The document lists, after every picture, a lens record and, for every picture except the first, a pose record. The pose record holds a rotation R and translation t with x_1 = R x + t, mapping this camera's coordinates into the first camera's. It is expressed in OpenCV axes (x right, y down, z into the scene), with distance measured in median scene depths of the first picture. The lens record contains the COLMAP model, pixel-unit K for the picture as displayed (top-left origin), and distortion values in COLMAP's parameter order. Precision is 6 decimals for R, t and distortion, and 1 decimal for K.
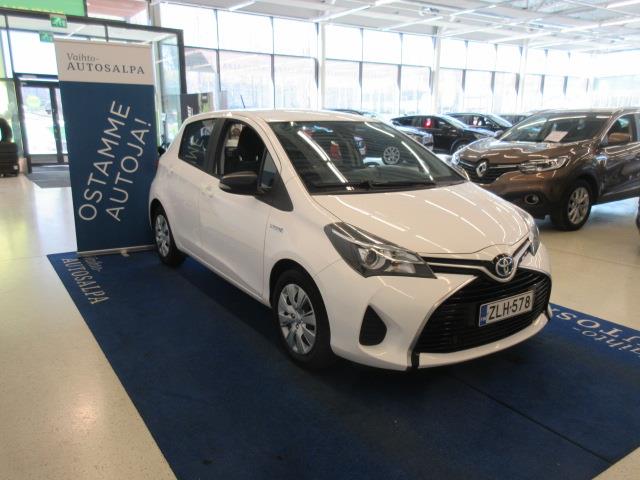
lens RADIAL K [[512.3, 0, 320.0], [0, 512.3, 240.0], [0, 0, 1]] dist [0.047843, -0.016607]
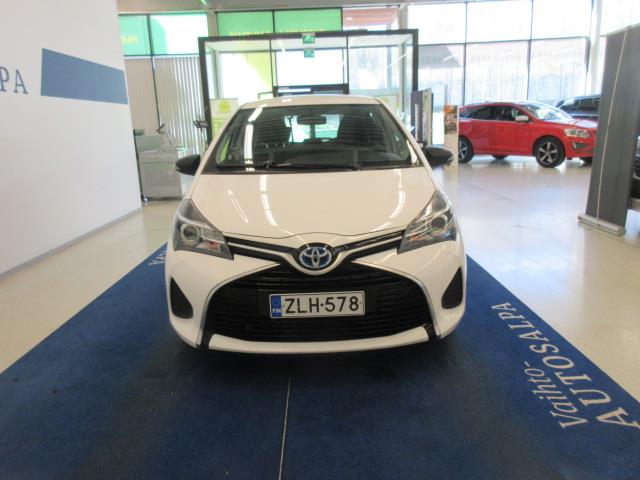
lens RADIAL K [[512.3, 0, 320.0], [0, 512.3, 240.0], [0, 0, 1]] dist [0.047843, -0.016607]
pose [[0.831462, 0.083060, -0.549338, 0.680205], [-0.083868, 0.996195, 0.023684, 0.000628], [0.549215, 0.026379, 0.835265, 0.219948]]
